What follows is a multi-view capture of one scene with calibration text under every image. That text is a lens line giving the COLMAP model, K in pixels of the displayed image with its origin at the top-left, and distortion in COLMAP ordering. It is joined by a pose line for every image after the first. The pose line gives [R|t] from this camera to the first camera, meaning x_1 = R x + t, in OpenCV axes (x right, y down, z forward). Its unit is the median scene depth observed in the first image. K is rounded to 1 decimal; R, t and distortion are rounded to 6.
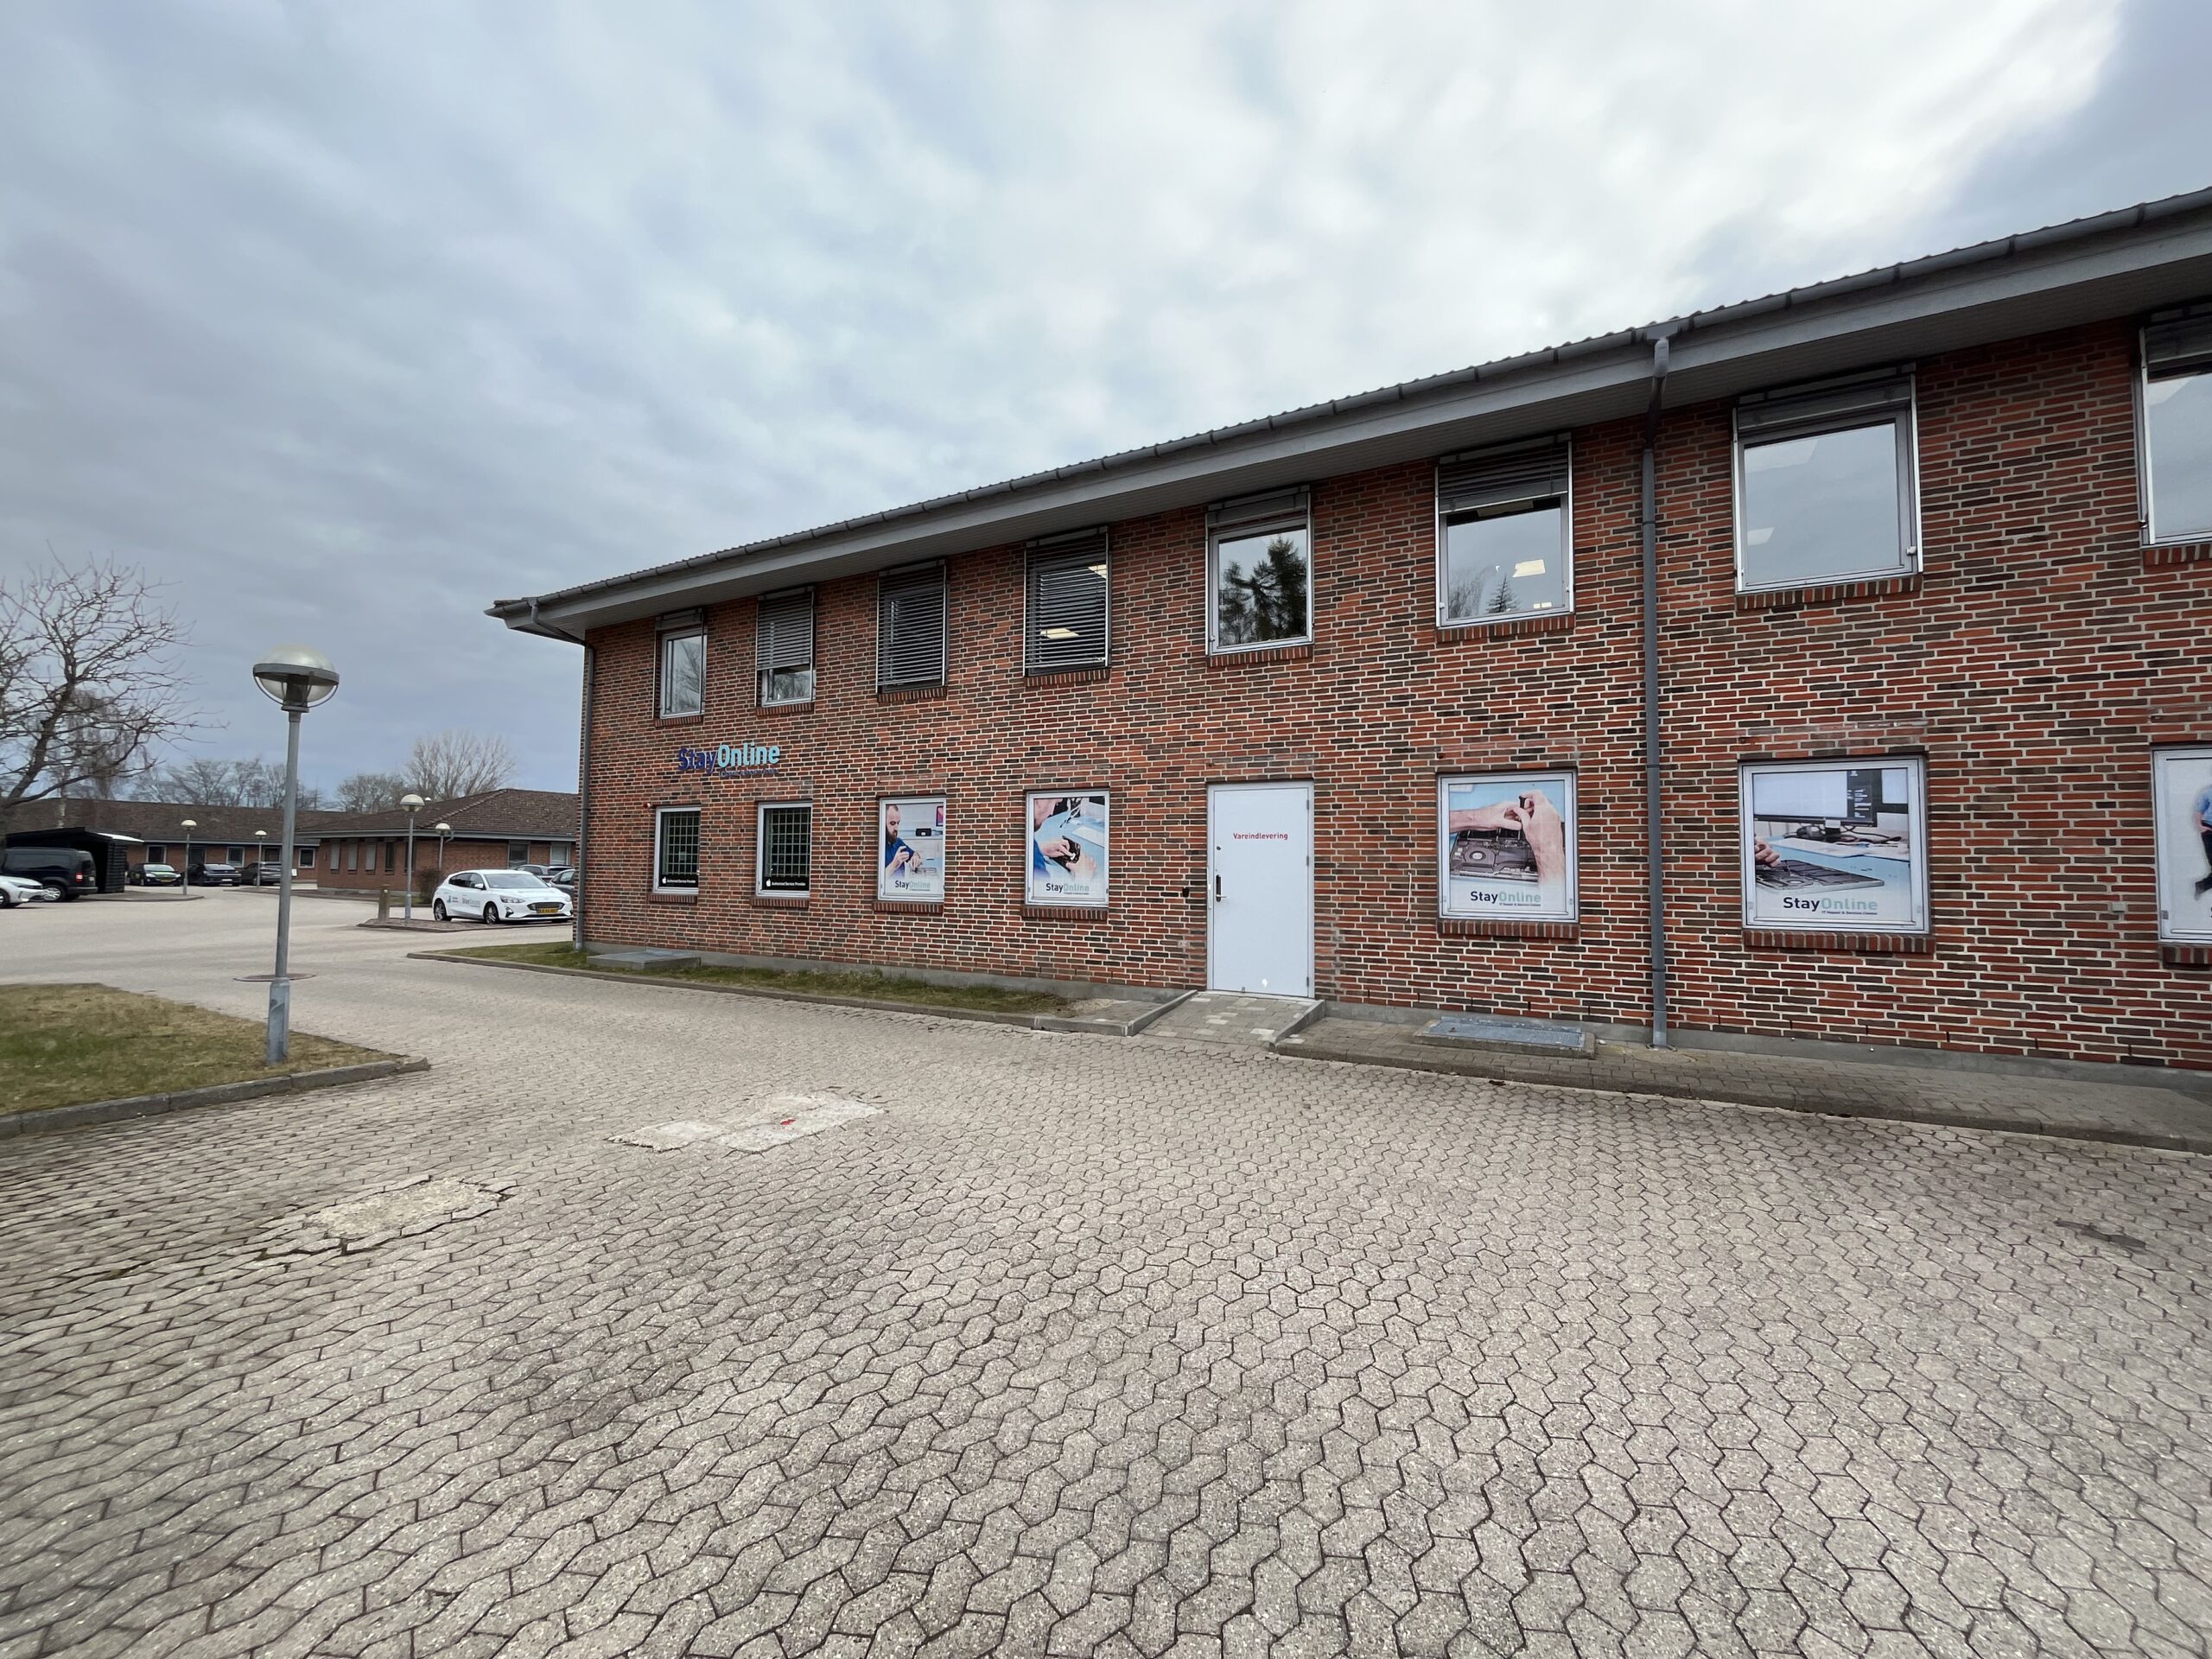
lens RADIAL K [[903.1, 0, 1106.0], [0, 903.1, 829.5], [0, 0, 1]] dist [0.002280, -0.000132]
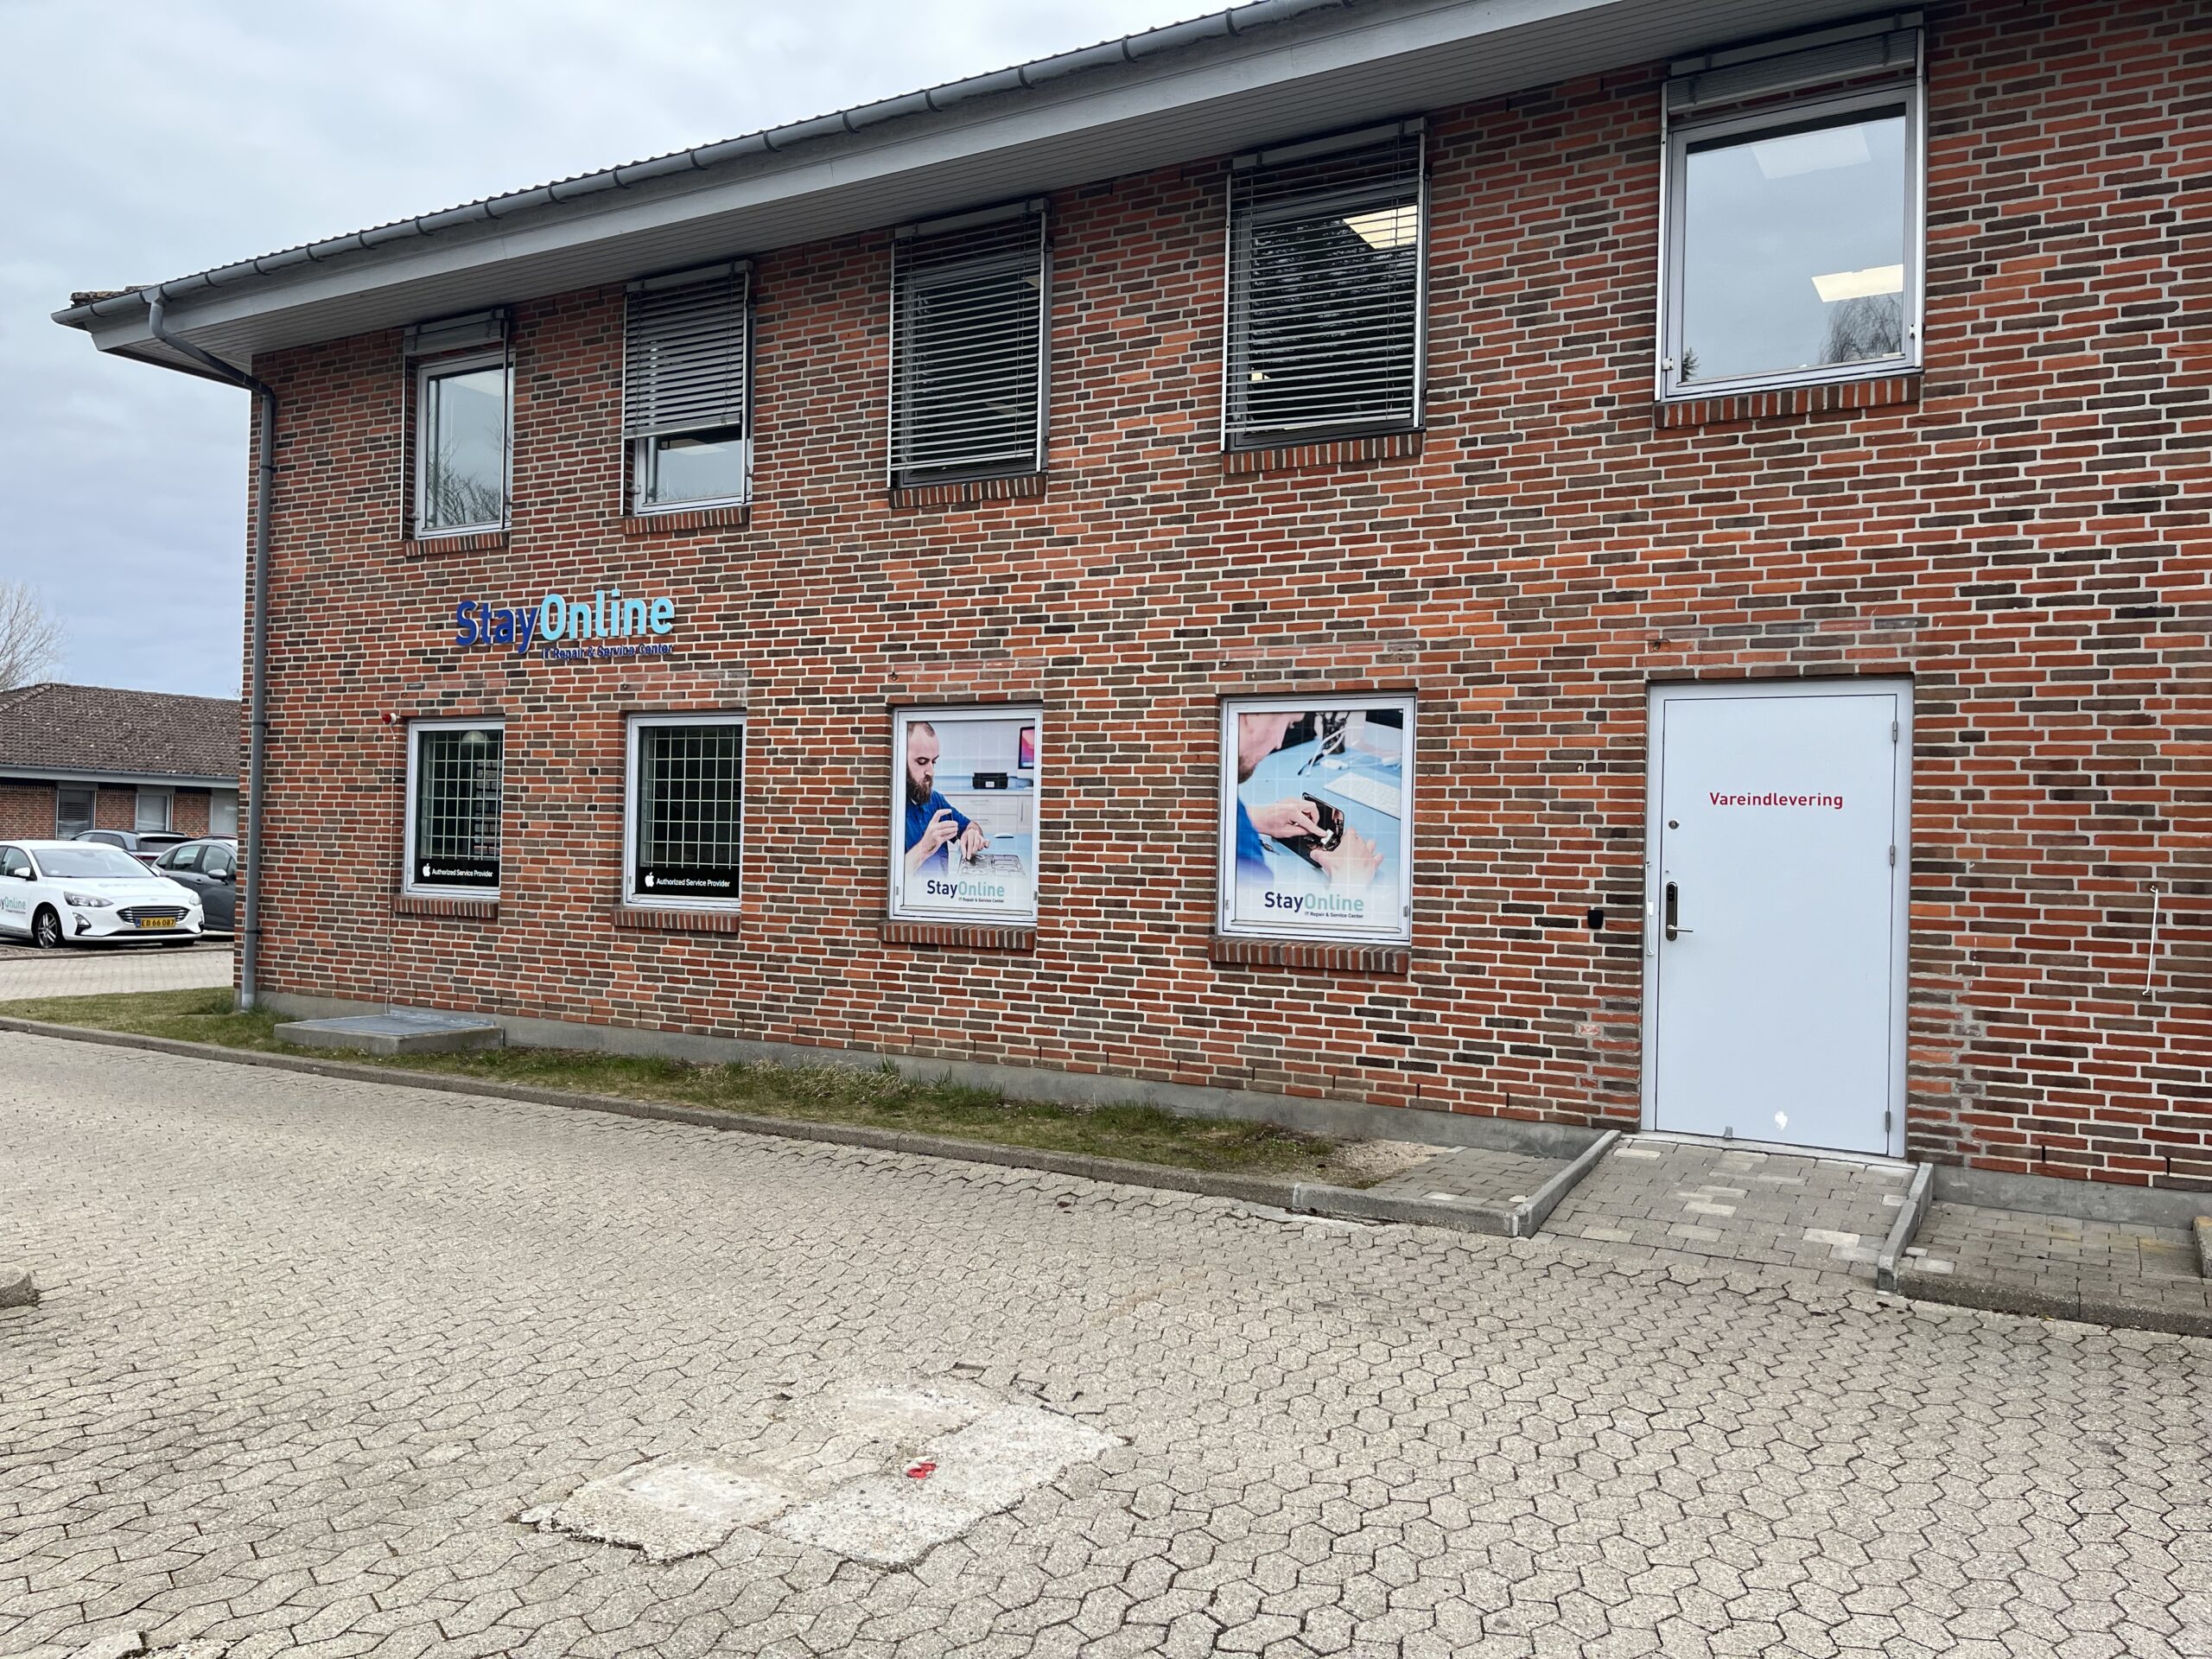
lens RADIAL K [[1682.1, 0, 1097.4], [0, 1682.1, 835.3], [0, 0, 1]] dist [0.093987, -0.124948]
pose [[0.999502, 0.015178, -0.027674, -0.128625], [-0.014229, 0.999315, 0.034172, 0.000559], [0.028173, -0.033762, 0.999033, 0.113722]]
